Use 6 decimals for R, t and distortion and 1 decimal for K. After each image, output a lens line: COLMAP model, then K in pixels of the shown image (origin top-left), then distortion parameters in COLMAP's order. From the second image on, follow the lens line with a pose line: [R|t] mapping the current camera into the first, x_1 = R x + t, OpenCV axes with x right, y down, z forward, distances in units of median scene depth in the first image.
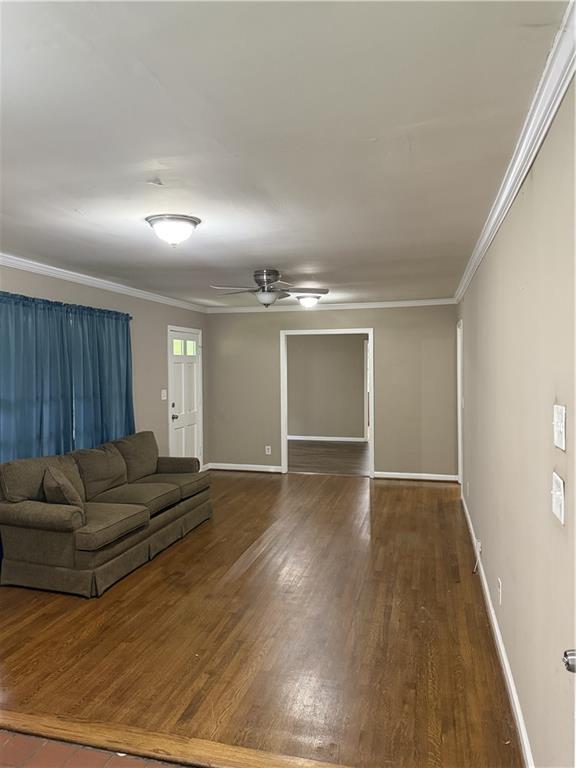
lens RADIAL K [[547.0, 0, 290.3], [0, 547.0, 383.9], [0, 0, 1]] dist [0.047063, -0.035429]
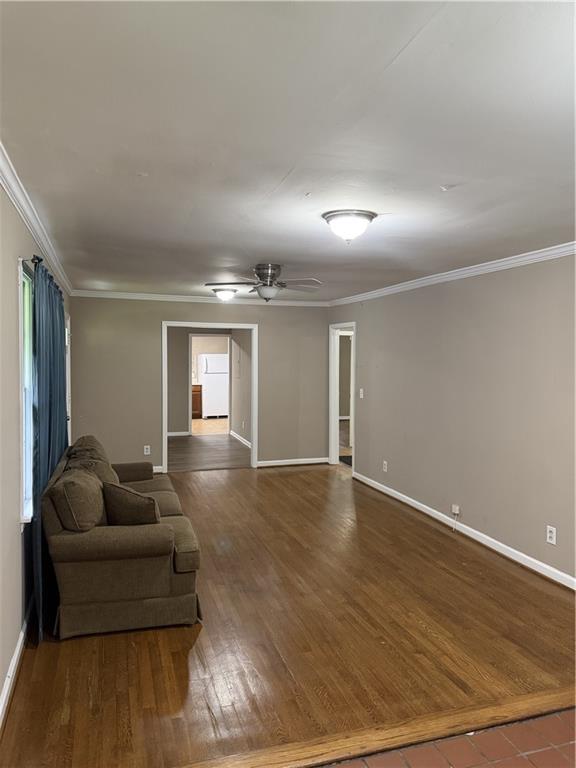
lens RADIAL K [[547.0, 0, 289.5], [0, 547.0, 378.9], [0, 0, 1]] dist [0.047063, -0.035429]
pose [[0.845505, -0.008863, 0.533895, -0.655879], [0.006229, 0.999958, 0.006734, -0.007557], [-0.533932, -0.002368, 0.845524, 0.169046]]
